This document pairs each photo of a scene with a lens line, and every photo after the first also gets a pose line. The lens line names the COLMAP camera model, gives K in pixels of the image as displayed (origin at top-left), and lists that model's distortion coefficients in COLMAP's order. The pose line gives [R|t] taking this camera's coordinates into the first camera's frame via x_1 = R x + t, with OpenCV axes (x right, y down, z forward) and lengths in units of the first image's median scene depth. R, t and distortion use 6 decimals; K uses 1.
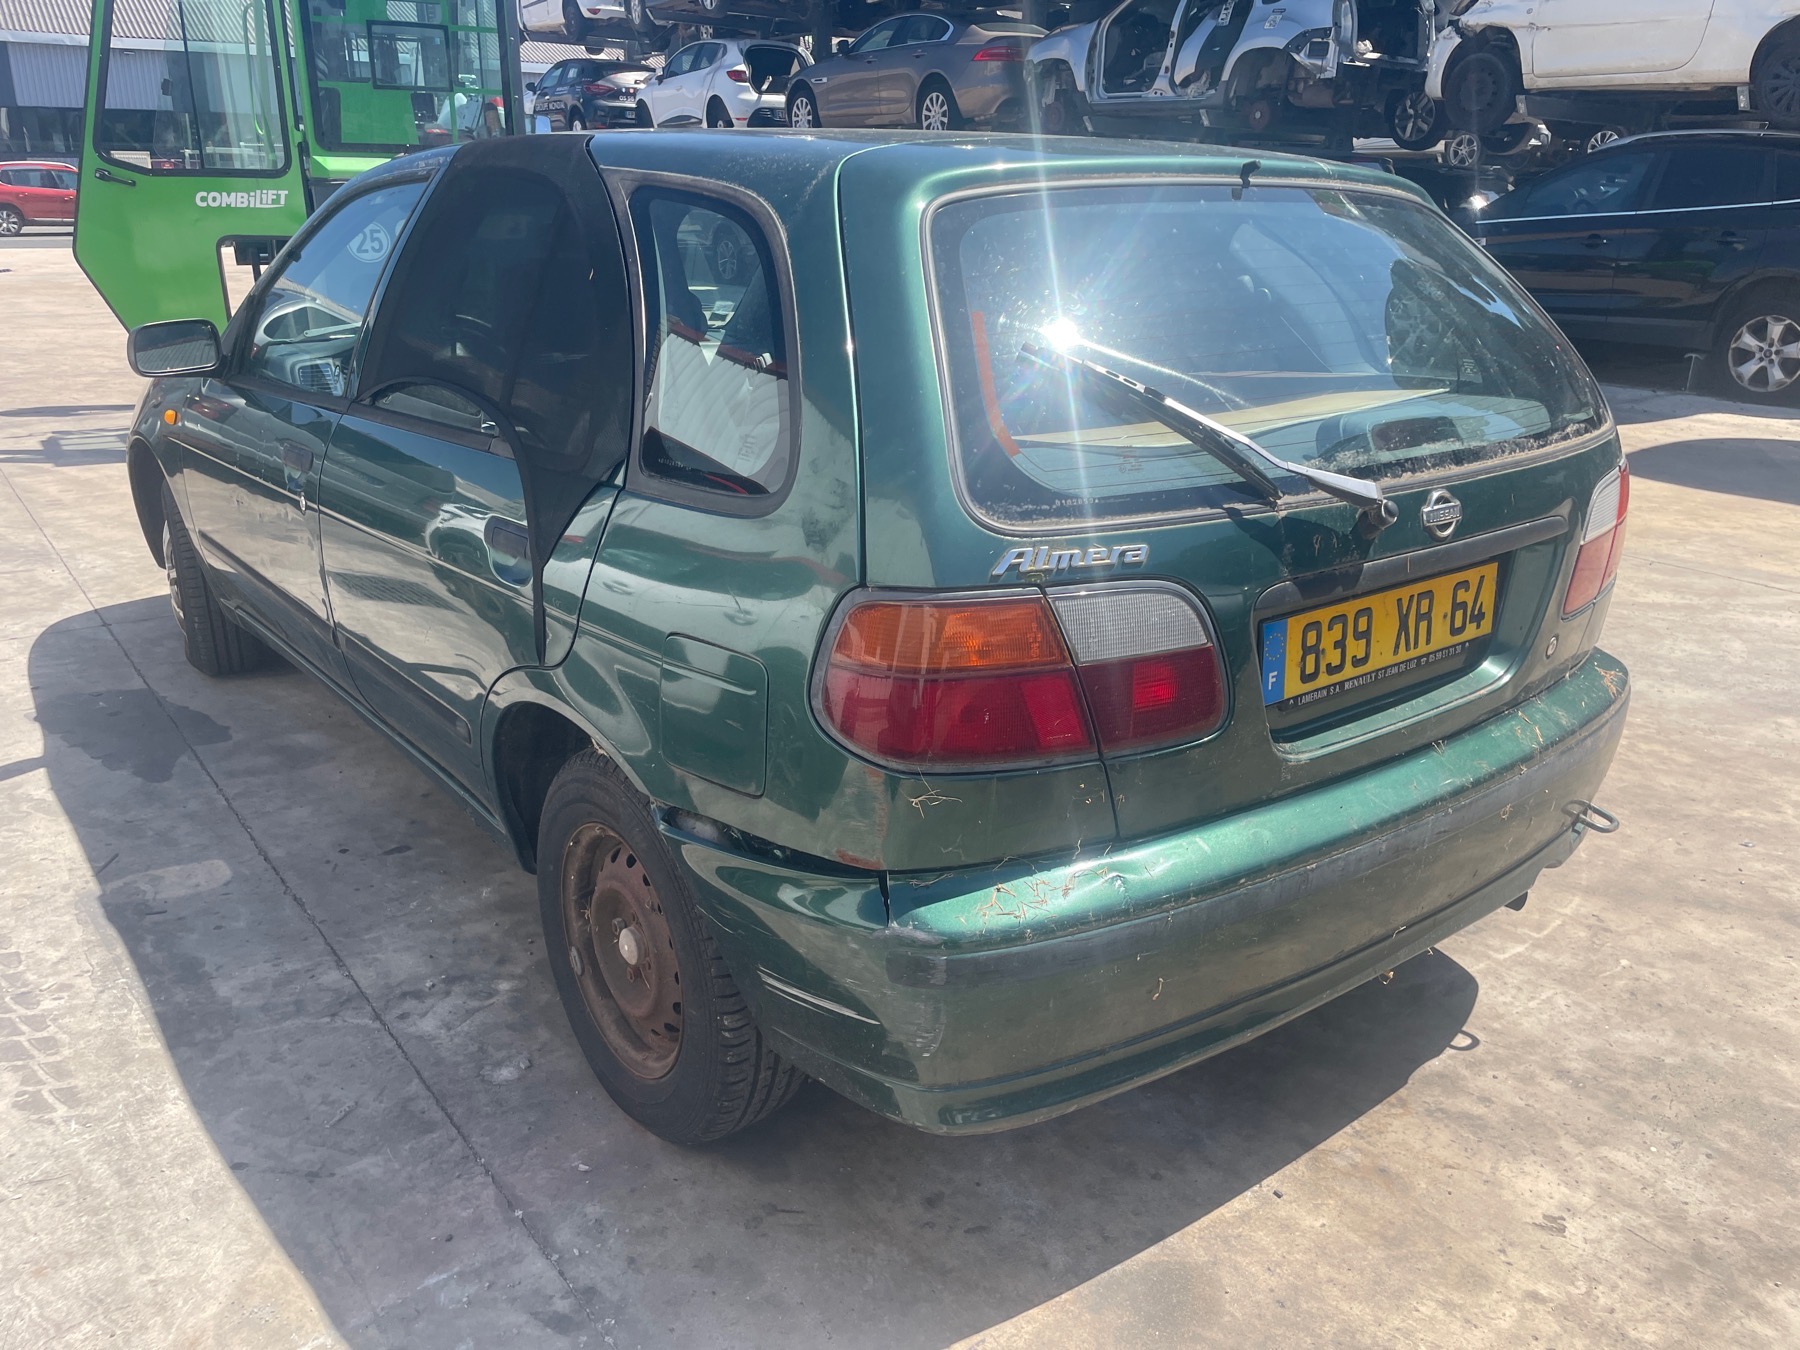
lens RADIAL K [[1390.0, 0, 893.5], [0, 1390.0, 694.3], [0, 0, 1]] dist [0.004764, -0.009623]
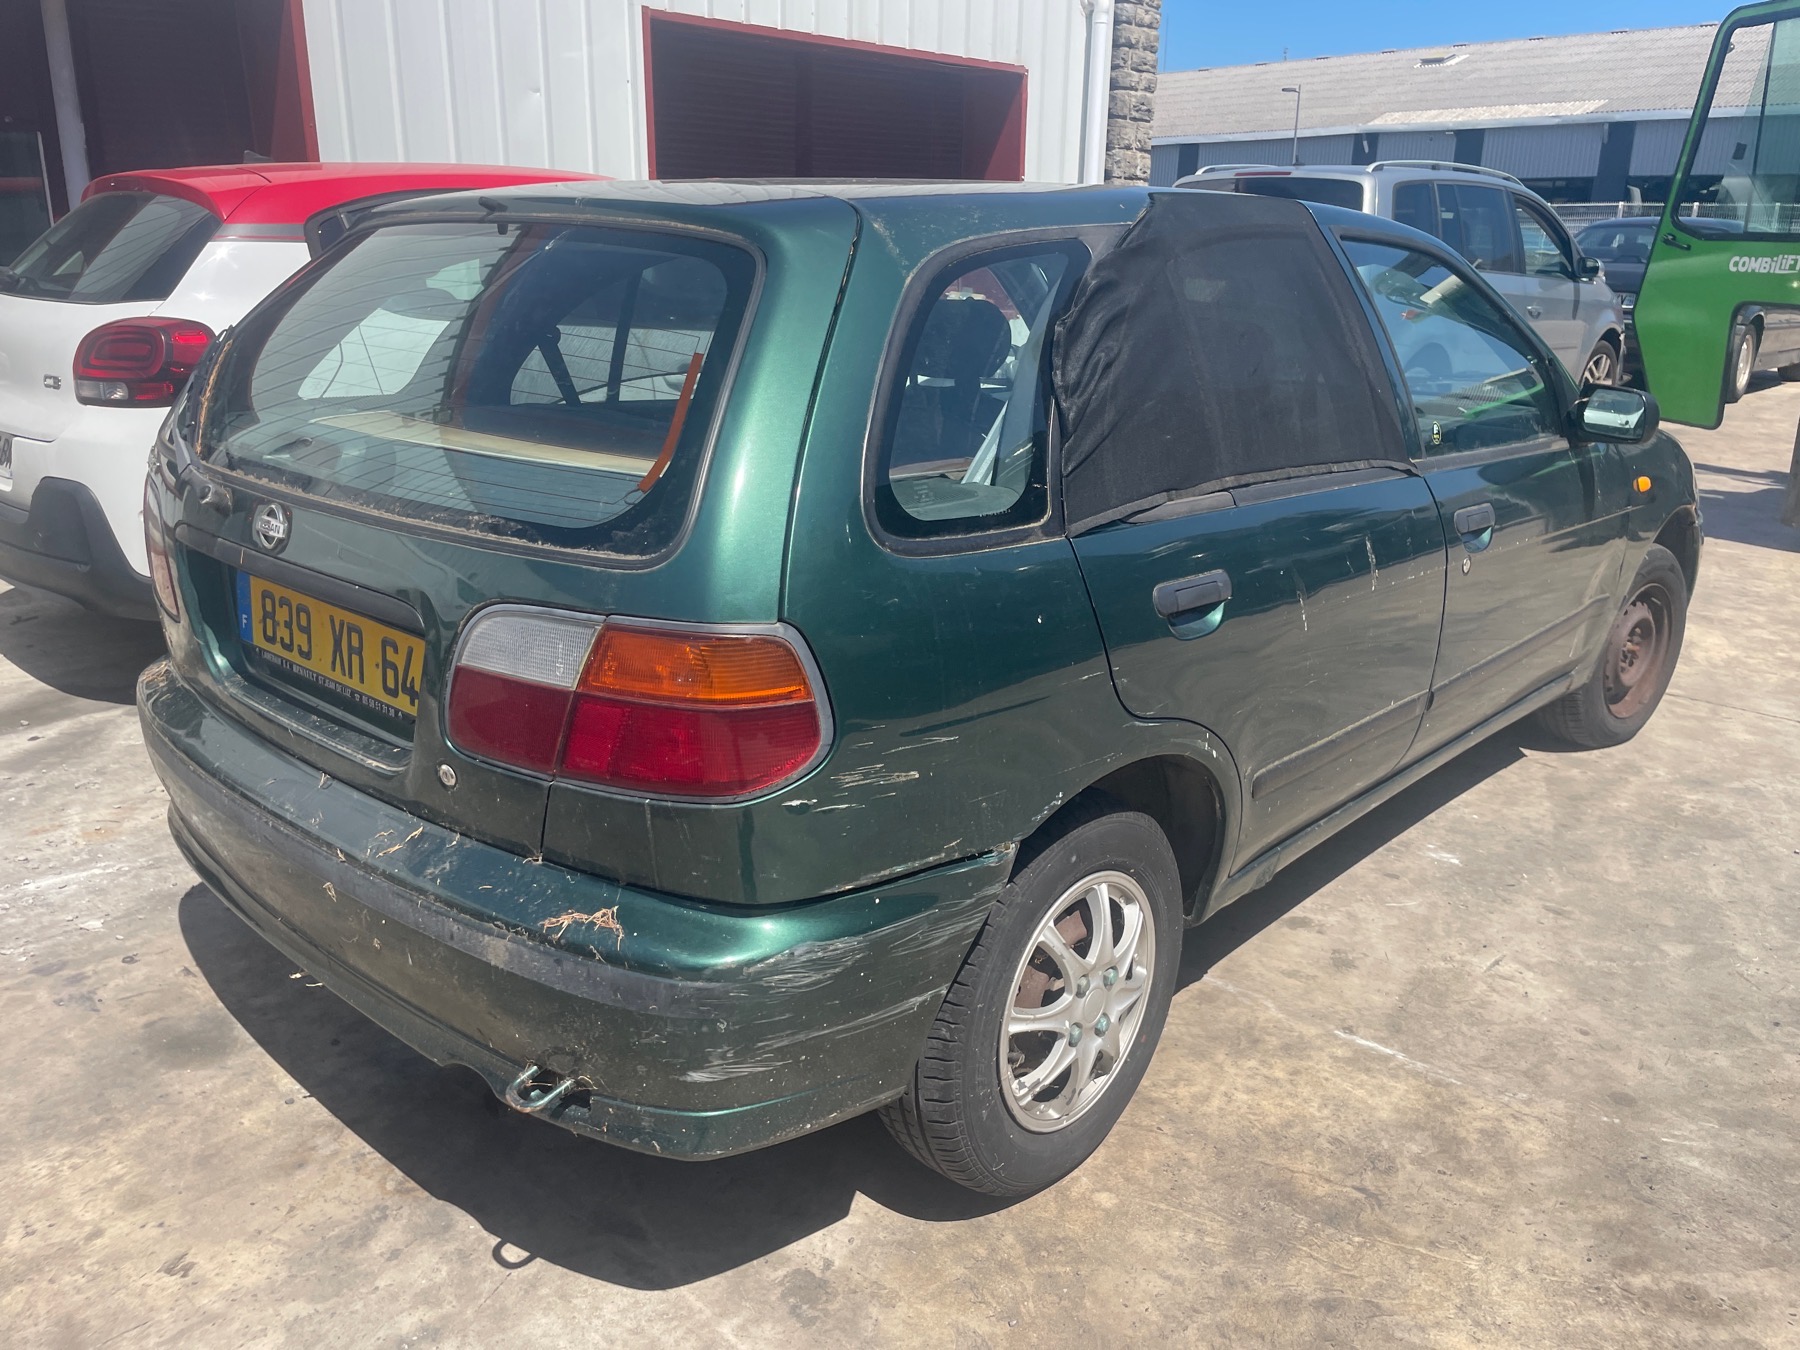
lens RADIAL K [[1390.0, 0, 897.3], [0, 1390.0, 656.0], [0, 0, 1]] dist [0.004764, -0.009623]
pose [[0.153166, 0.265350, -0.951908, 1.048628], [-0.335764, 0.919941, 0.202413, -0.289464], [0.929410, 0.288613, 0.229999, 0.862058]]
